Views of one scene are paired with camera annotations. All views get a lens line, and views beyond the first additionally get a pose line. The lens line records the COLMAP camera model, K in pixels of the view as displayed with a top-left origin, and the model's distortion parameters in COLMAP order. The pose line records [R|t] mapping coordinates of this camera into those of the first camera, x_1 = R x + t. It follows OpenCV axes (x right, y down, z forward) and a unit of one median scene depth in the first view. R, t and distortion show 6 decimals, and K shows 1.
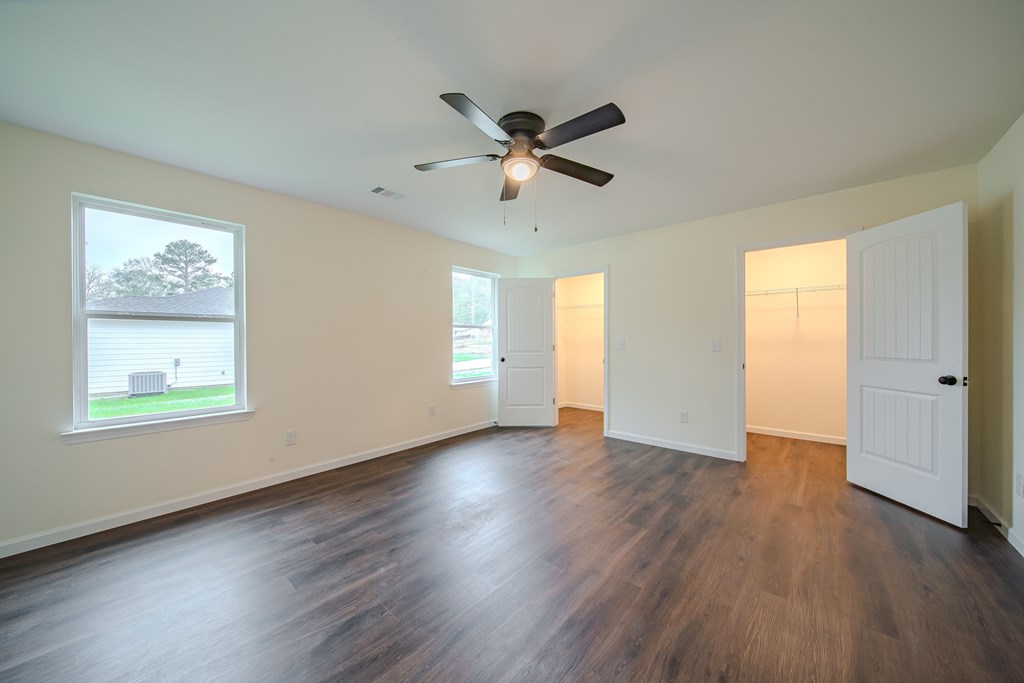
lens RADIAL K [[357.8, 0, 512.0], [0, 357.8, 341.5], [0, 0, 1]] dist [-0.000244, -0.000023]
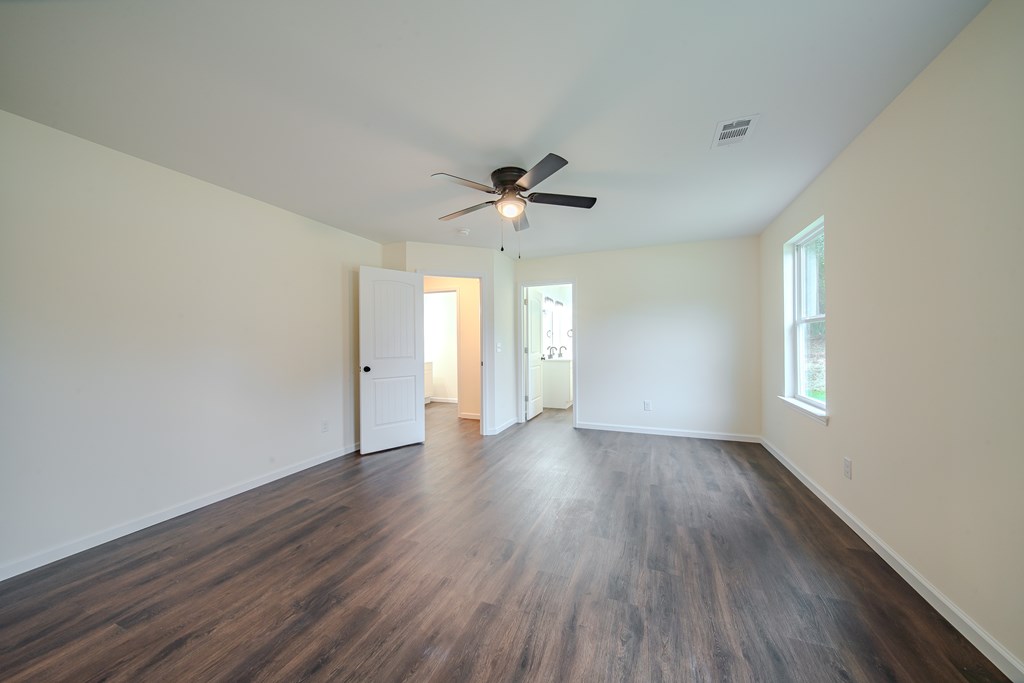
lens RADIAL K [[357.8, 0, 512.0], [0, 357.8, 341.5], [0, 0, 1]] dist [-0.000244, -0.000023]
pose [[-0.944573, 0.014653, -0.327975, 0.347646], [0.013871, 0.999893, 0.004724, -0.013622], [0.328009, -0.000087, -0.944675, 1.731780]]
